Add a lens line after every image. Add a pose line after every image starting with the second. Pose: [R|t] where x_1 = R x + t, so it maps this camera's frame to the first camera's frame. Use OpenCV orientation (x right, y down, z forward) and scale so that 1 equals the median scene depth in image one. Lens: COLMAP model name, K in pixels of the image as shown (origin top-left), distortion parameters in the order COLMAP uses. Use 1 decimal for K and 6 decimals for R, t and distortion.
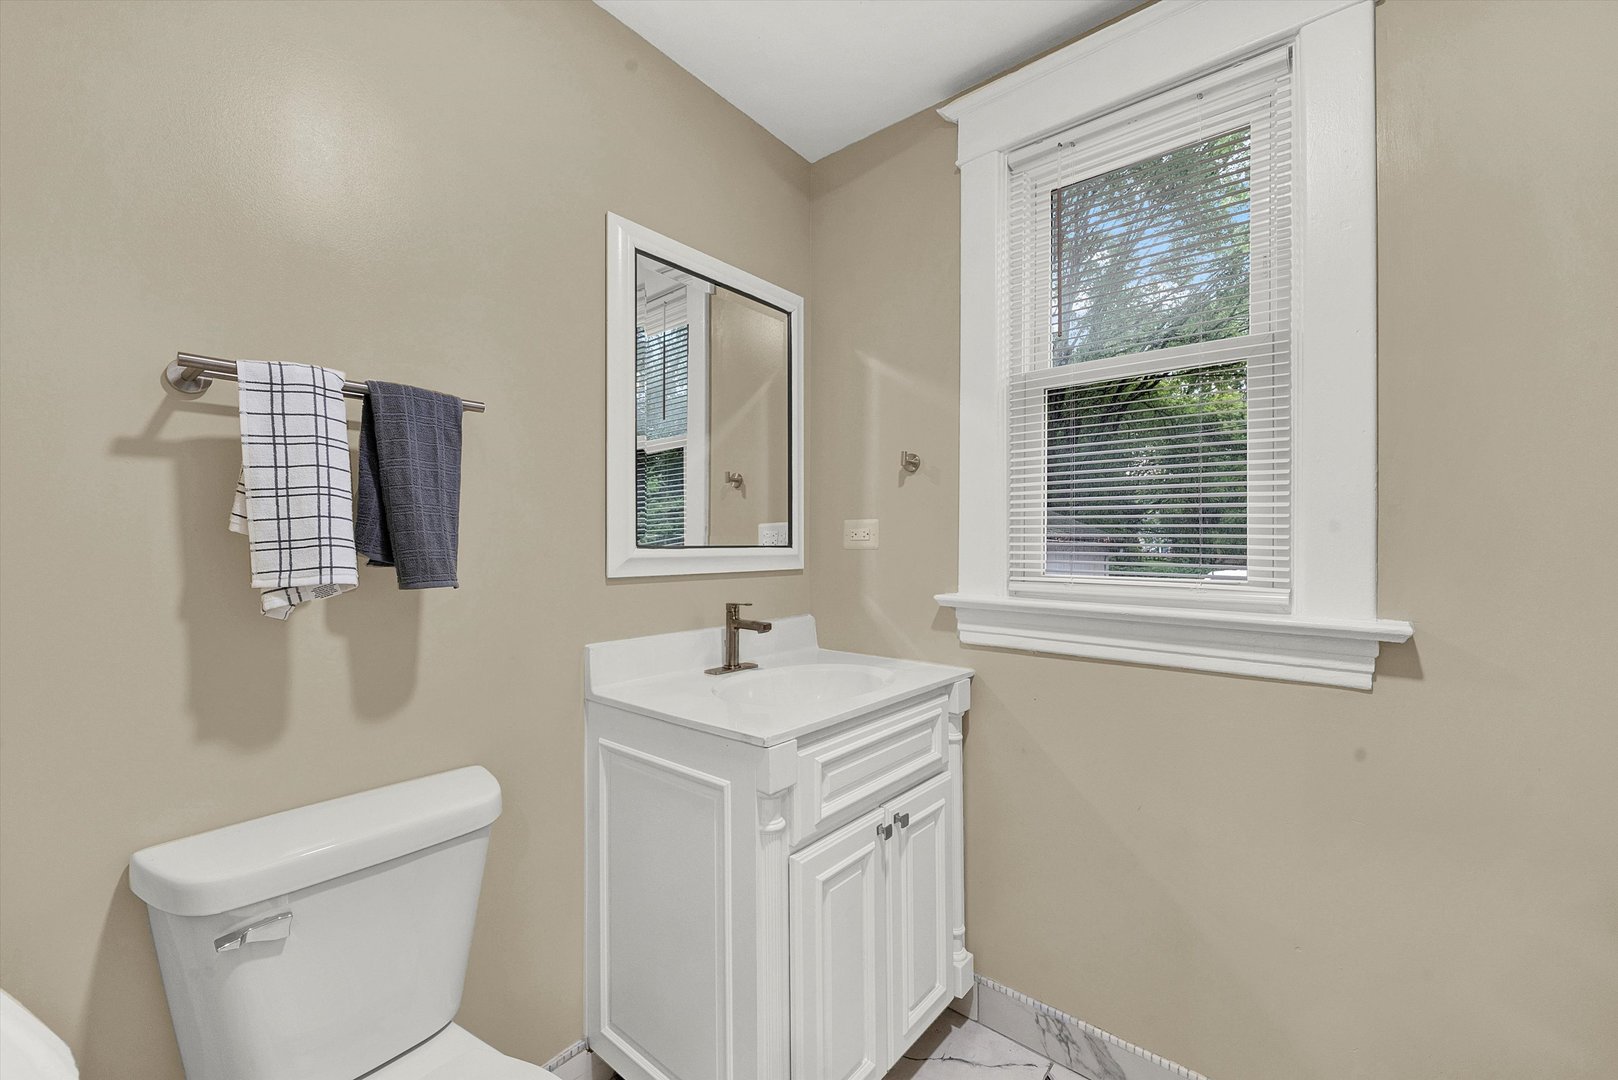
lens RADIAL K [[651.9, 0, 808.6], [0, 651.9, 547.3], [0, 0, 1]] dist [-0.001199, -0.000110]
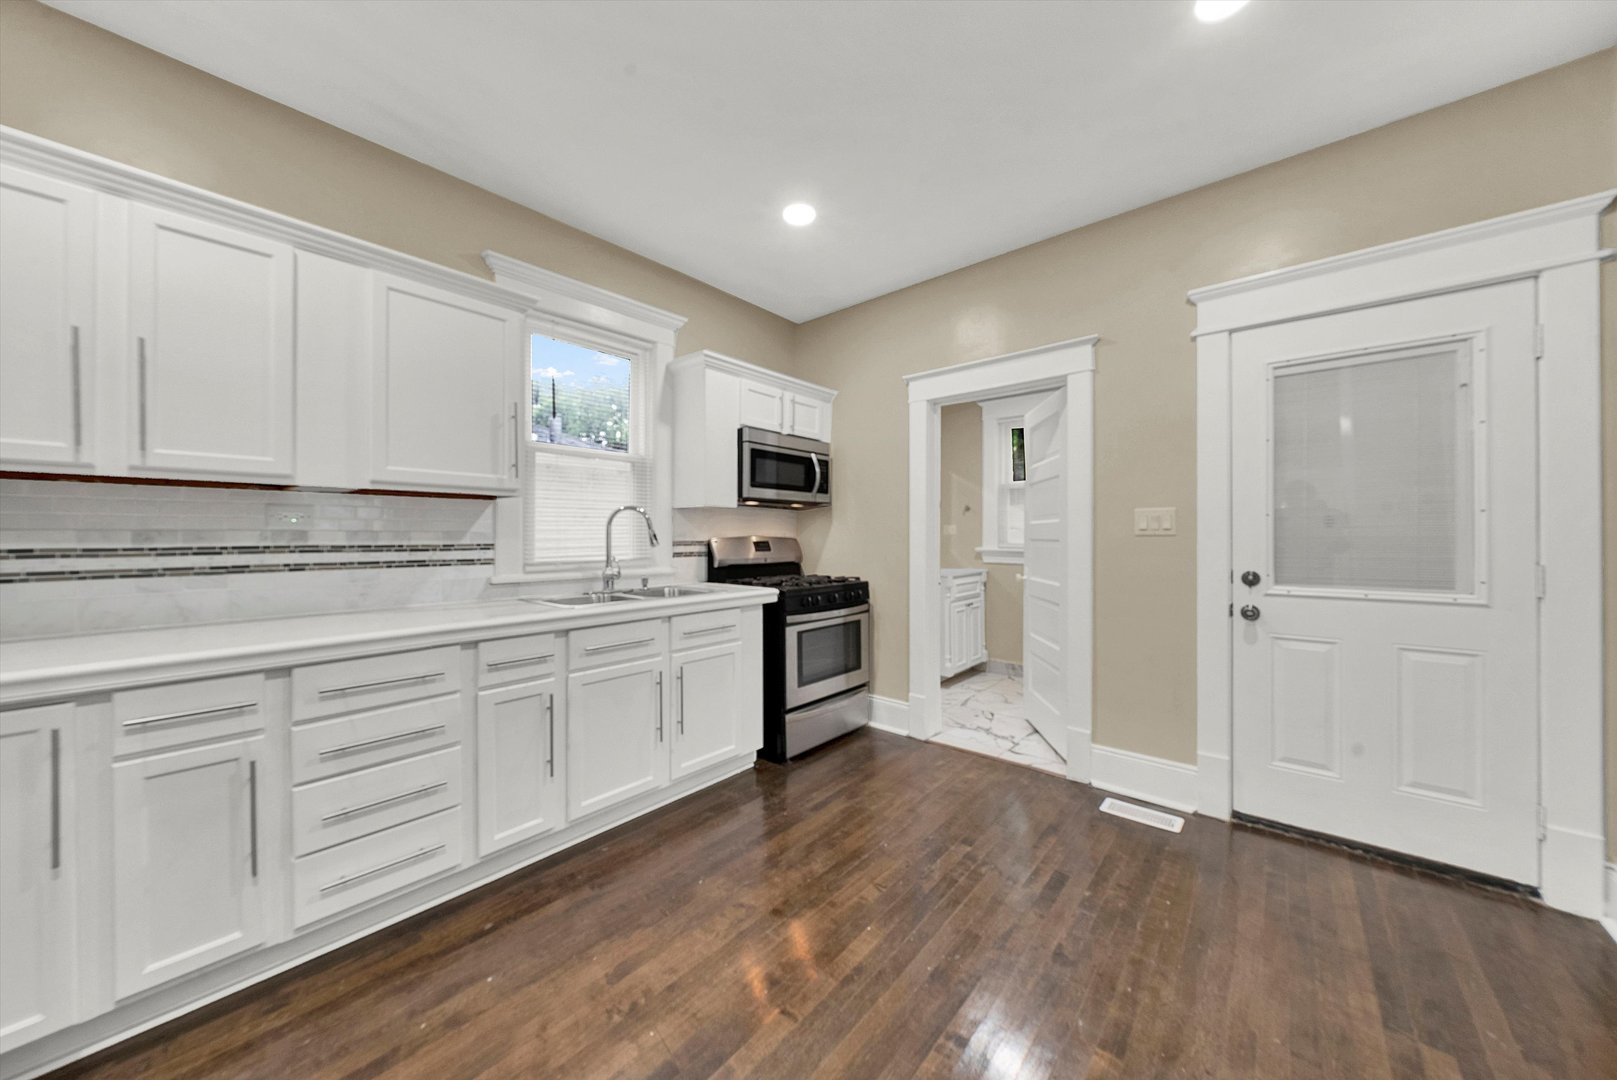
lens RADIAL K [[555.5, 0, 799.1], [0, 555.5, 523.9], [0, 0, 1]] dist [-0.001632, -0.000175]
pose [[0.999644, 0.005225, -0.026170, -0.678802], [-0.005609, 0.999877, -0.014653, -0.008041], [0.026090, 0.014795, 0.999550, -1.998042]]
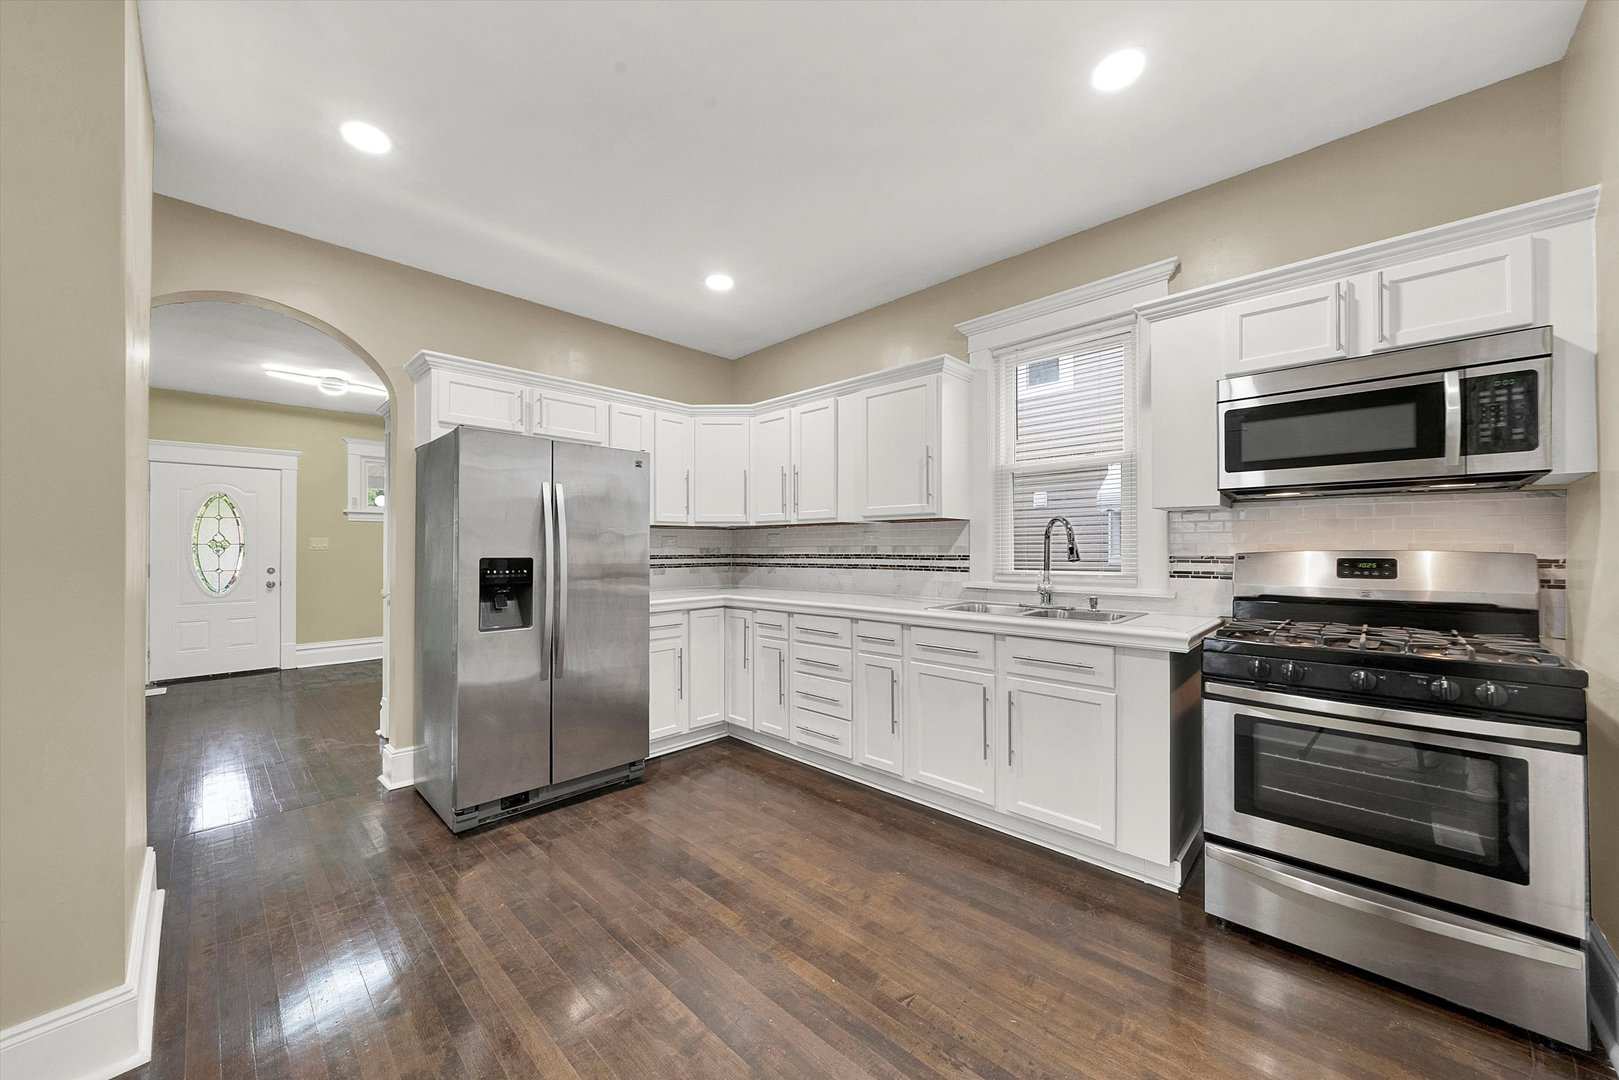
lens RADIAL K [[571.0, 0, 805.9], [0, 571.0, 538.0], [0, 0, 1]] dist [-0.001341, -0.000150]
pose [[-0.062262, -0.011674, -0.997992, 0.403863], [0.007584, 0.999897, -0.012170, -0.010839], [0.998031, -0.008327, -0.062167, -0.933296]]
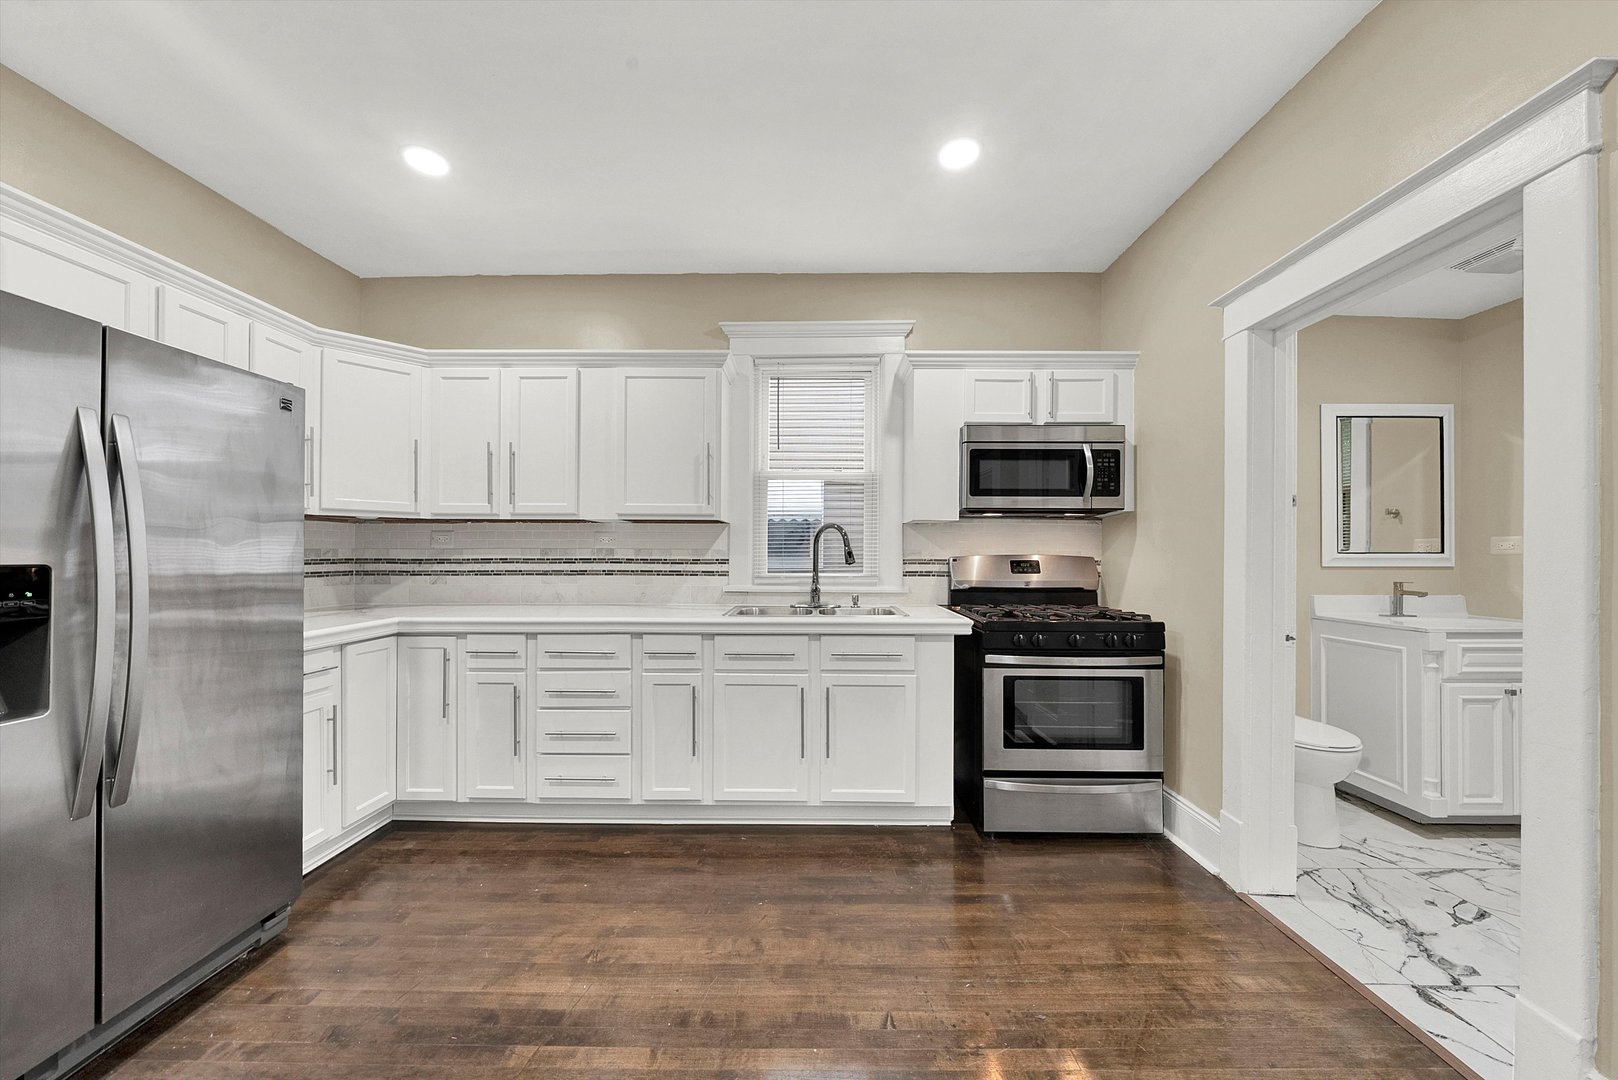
lens RADIAL K [[558.4, 0, 803.9], [0, 558.4, 545.5], [0, 0, 1]] dist [-0.004105, -0.000275]
pose [[0.632305, -0.002235, -0.774717, 0.049739], [-0.003847, 0.999974, -0.006025, -0.006495], [0.774710, 0.006790, 0.632280, -1.485891]]
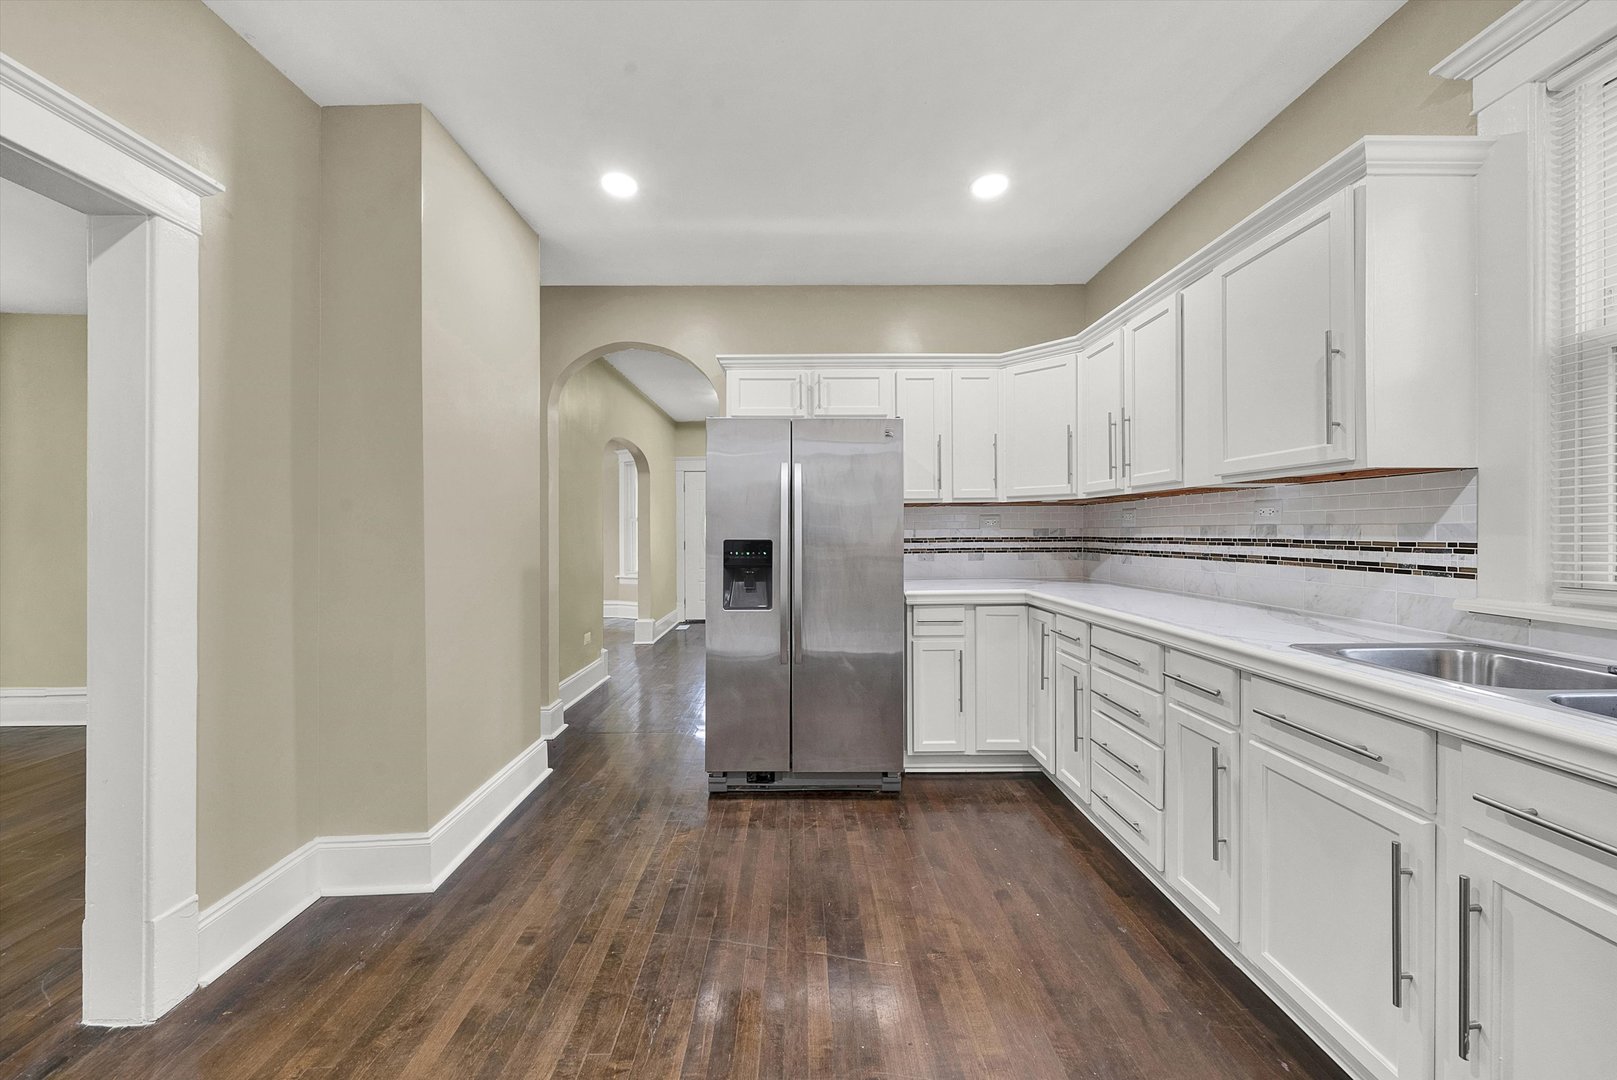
lens RADIAL K [[574.9, 0, 812.0], [0, 574.9, 525.1], [0, 0, 1]] dist [-0.001243, -0.000222]
pose [[-0.748449, 0.003763, -0.663182, -0.157029], [0.012990, 0.999875, -0.008987, -0.006240], [0.663065, -0.015341, -0.748404, -0.522509]]
